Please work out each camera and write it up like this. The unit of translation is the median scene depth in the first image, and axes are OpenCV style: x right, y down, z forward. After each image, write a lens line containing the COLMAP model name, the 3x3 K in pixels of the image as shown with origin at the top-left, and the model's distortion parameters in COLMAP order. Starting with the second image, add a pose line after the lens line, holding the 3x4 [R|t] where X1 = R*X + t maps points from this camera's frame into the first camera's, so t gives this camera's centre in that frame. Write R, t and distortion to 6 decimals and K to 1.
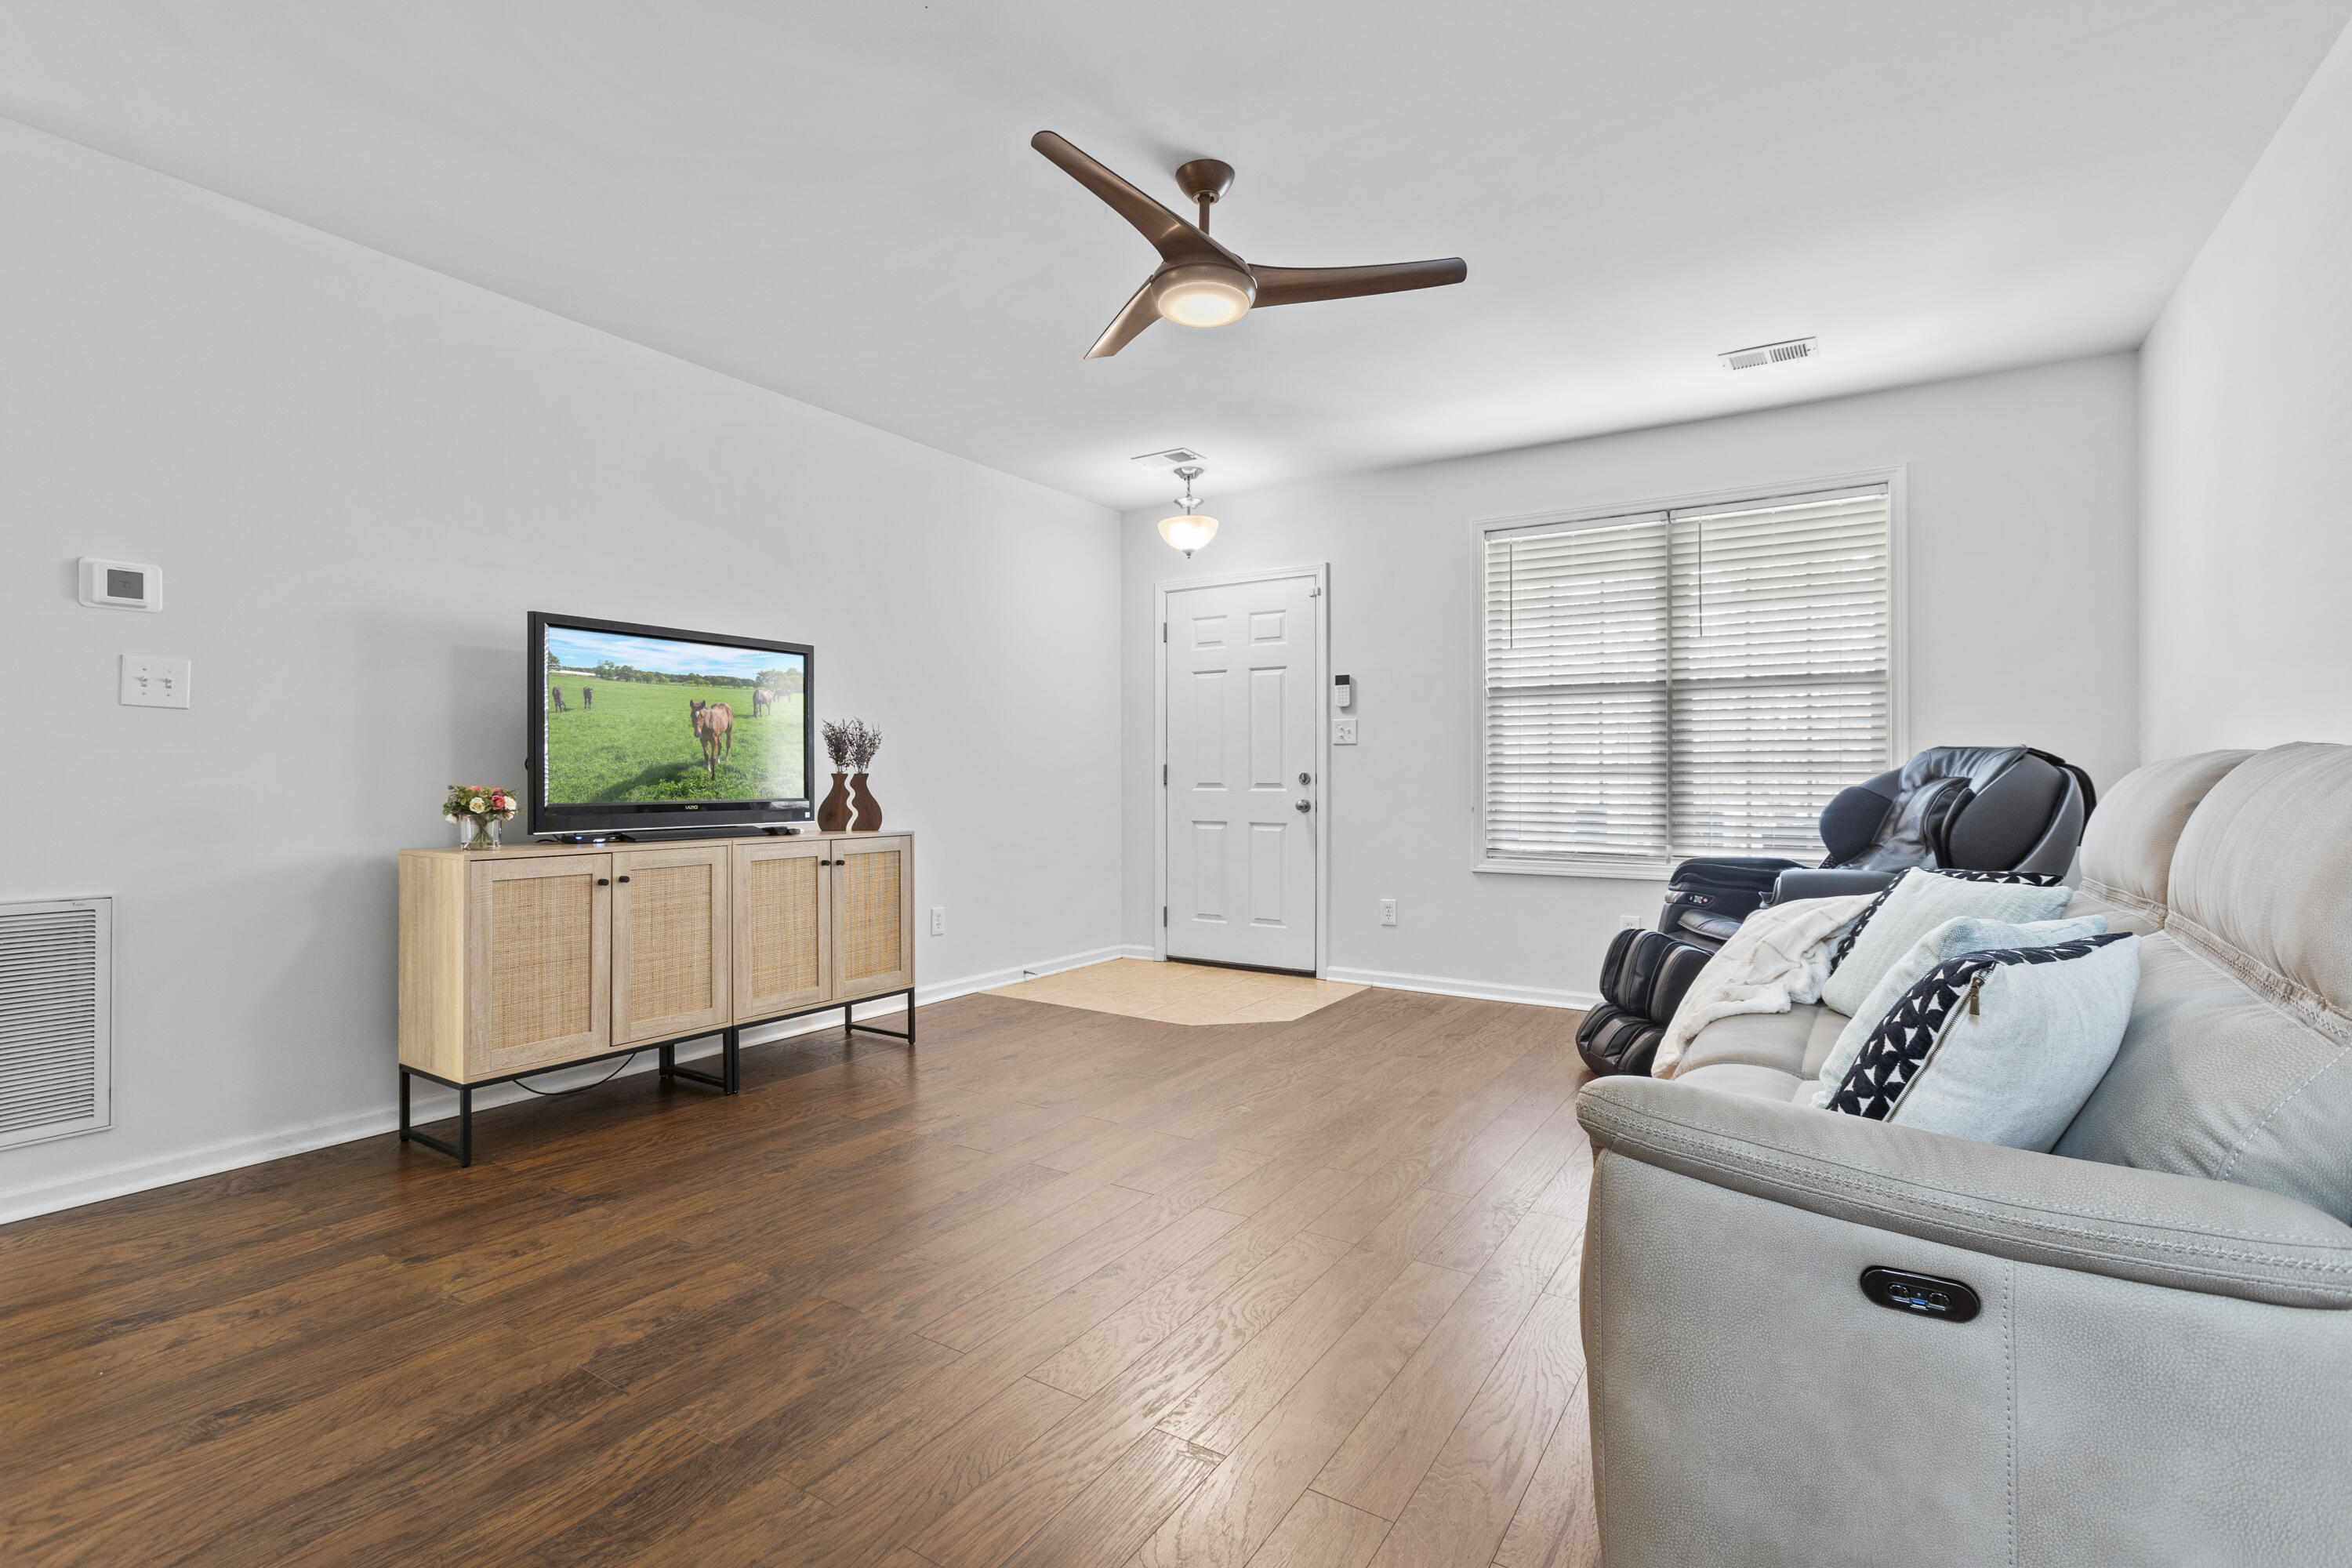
lens RADIAL K [[1083.1, 0, 1176.0], [0, 1083.1, 784.0], [0, 0, 1]] dist [-0.058565, 0.054384]
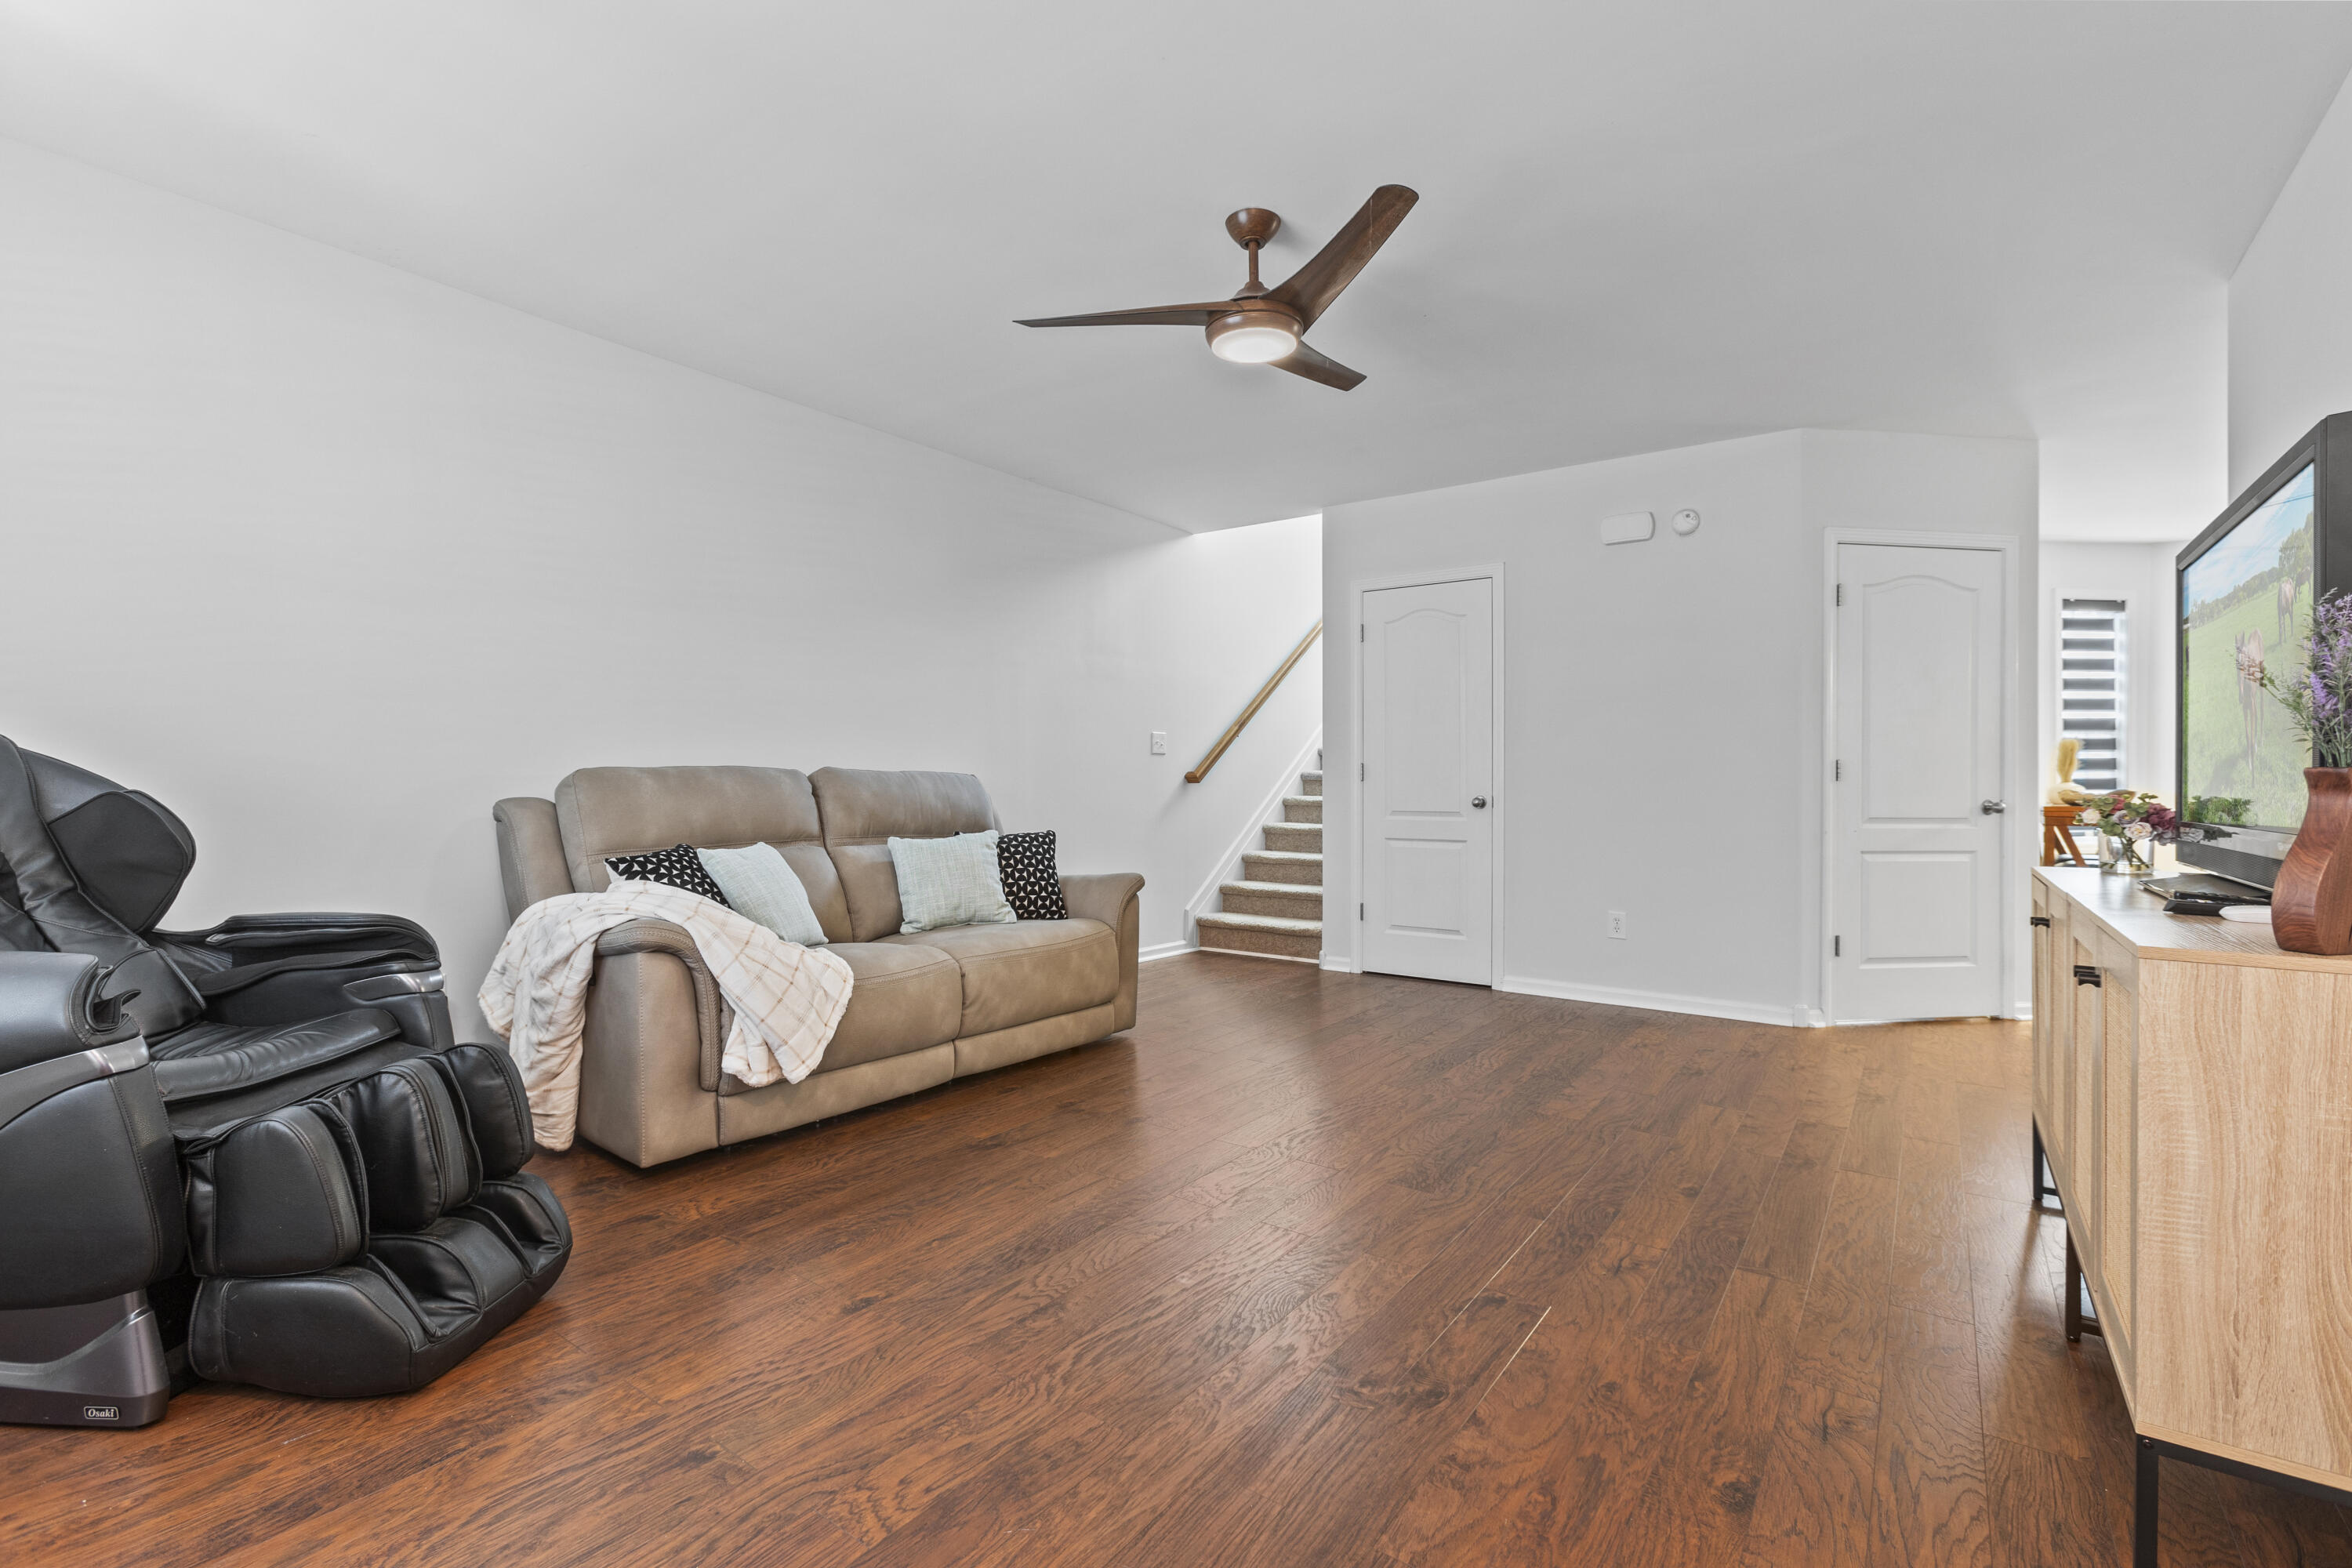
lens RADIAL K [[1045.8, 0, 1176.0], [0, 1045.8, 784.0], [0, 0, 1]] dist [-0.019041, 0.011144]
pose [[-0.998126, -0.005207, 0.060970, 0.025415], [-0.005000, 0.999981, 0.003534, -0.004225], [-0.060988, 0.003222, -0.998133, 1.337921]]
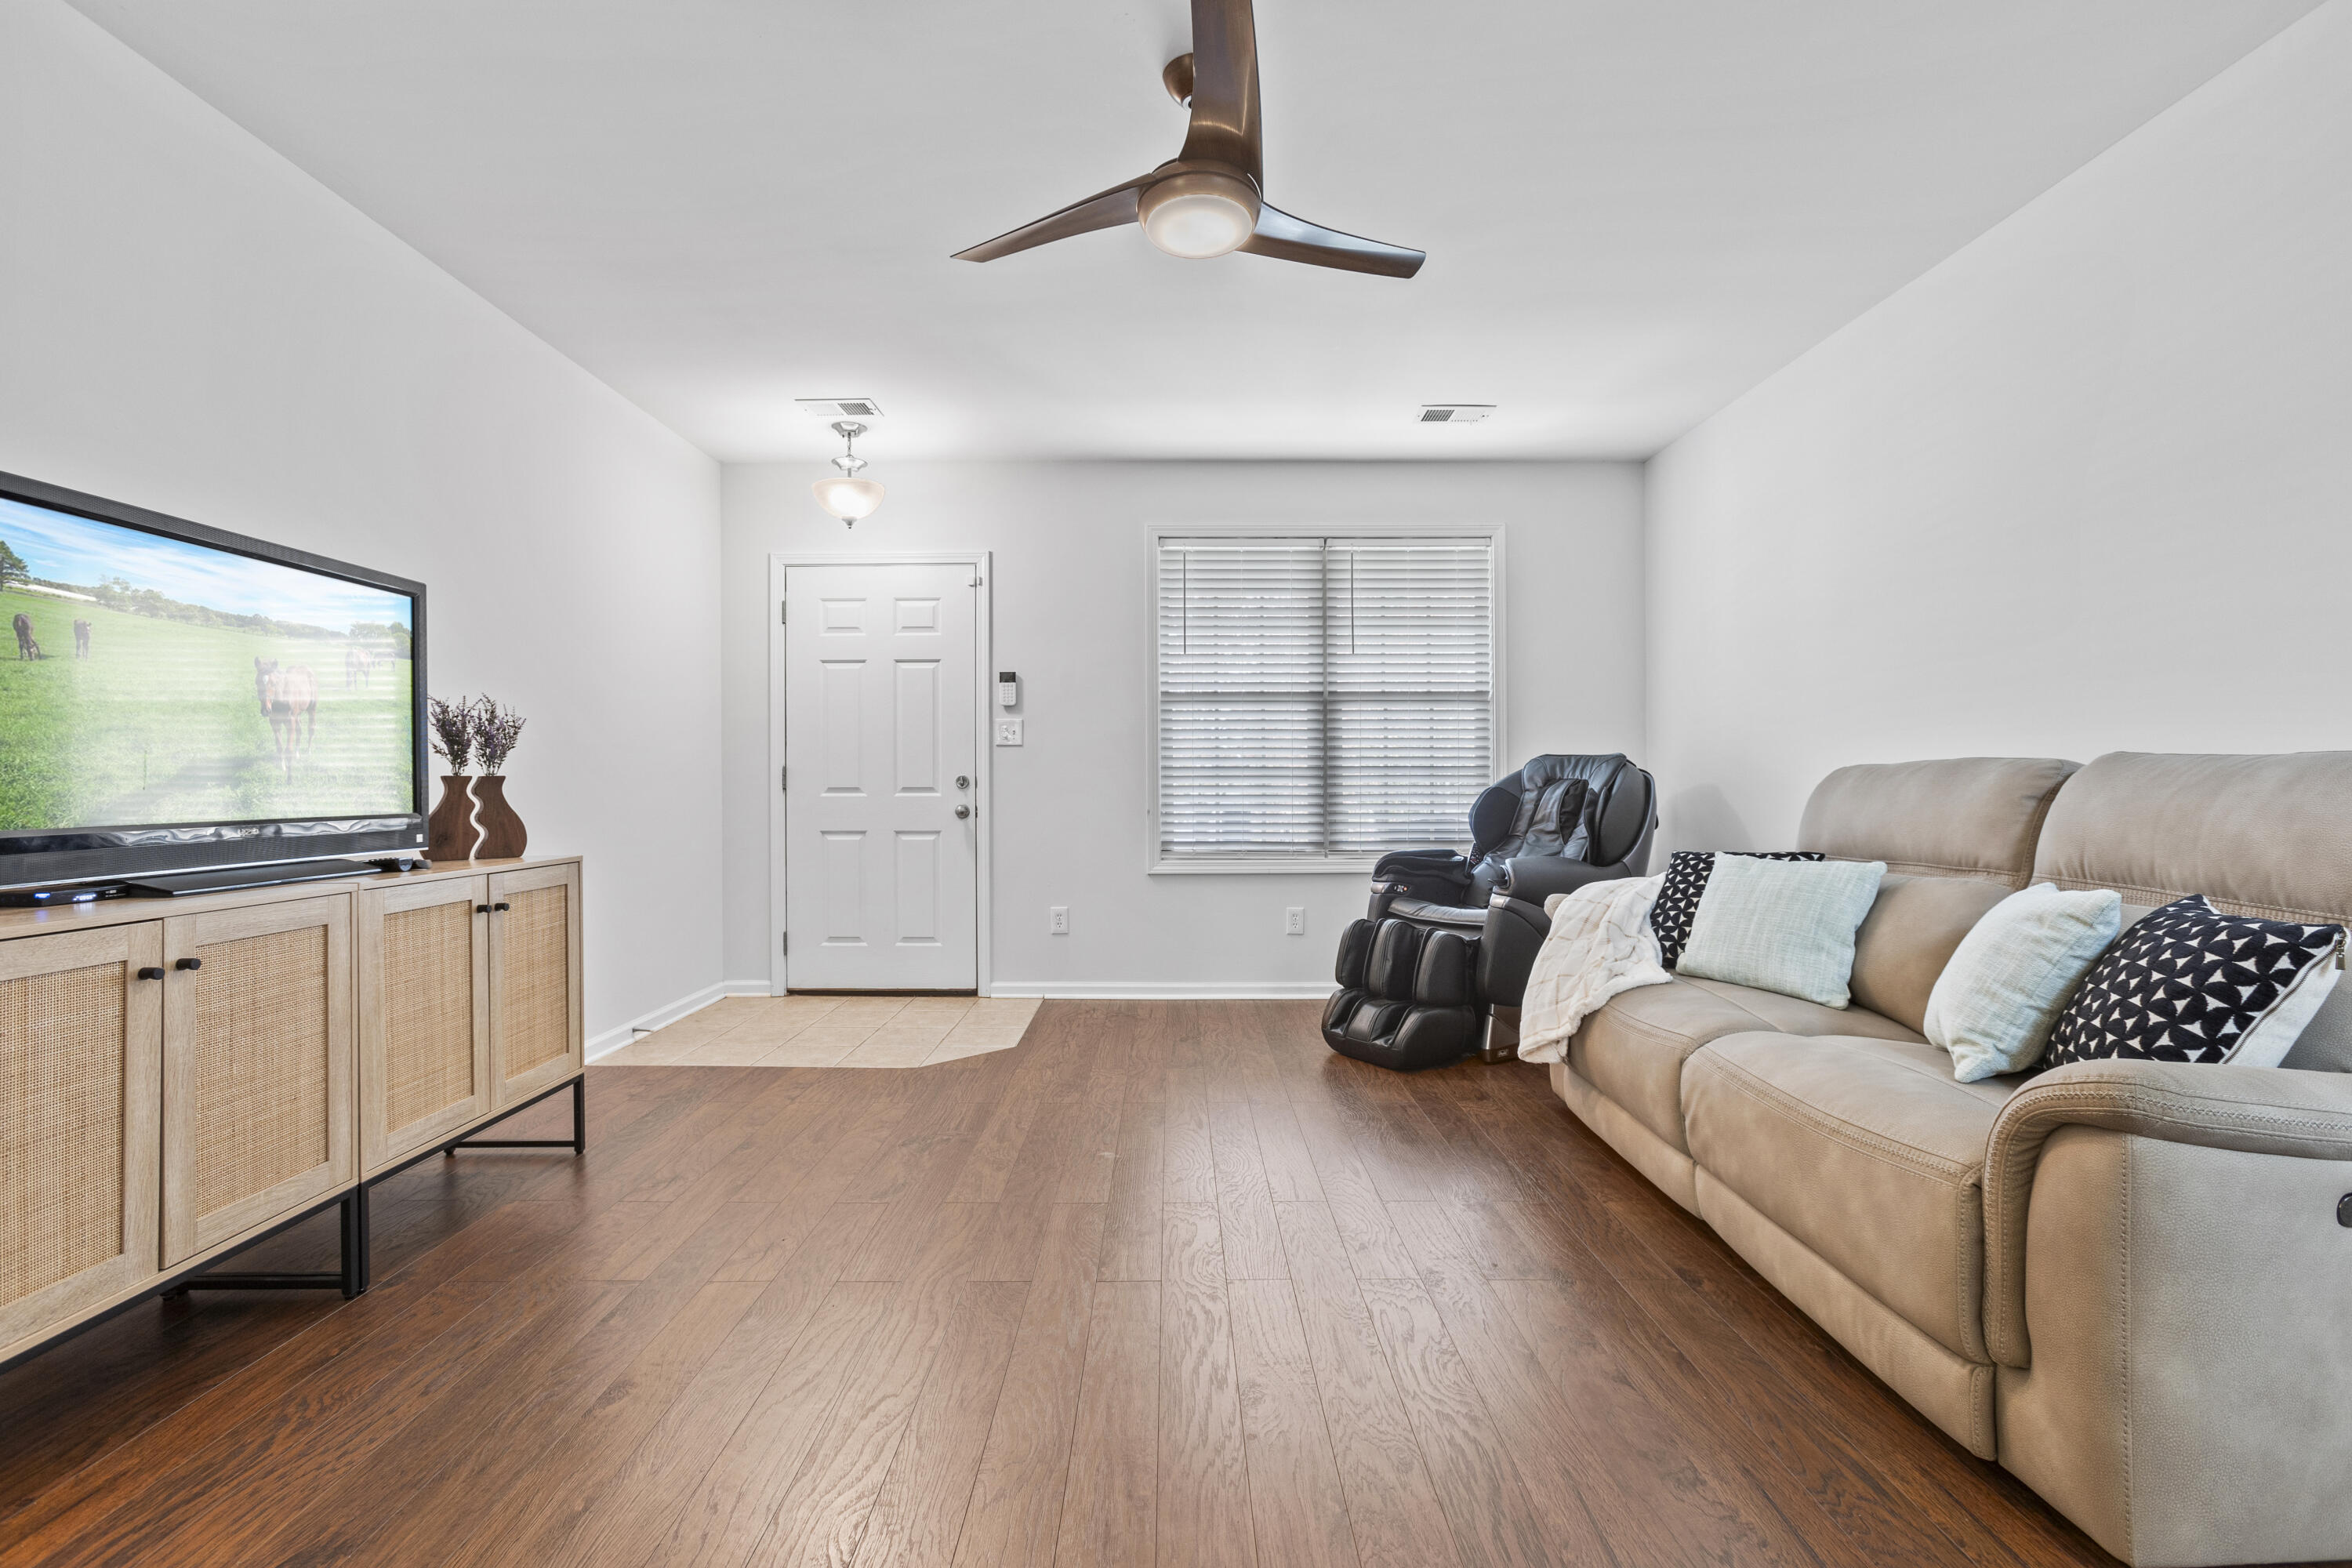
lens RADIAL K [[1045.8, 0, 1176.0], [0, 1045.8, 784.0], [0, 0, 1]] dist [-0.019041, 0.011144]
pose [[0.840469, -0.003911, 0.541846, -0.288346], [0.005665, 0.999983, -0.001569, -0.001074], [-0.541831, 0.004389, 0.840476, 0.202698]]
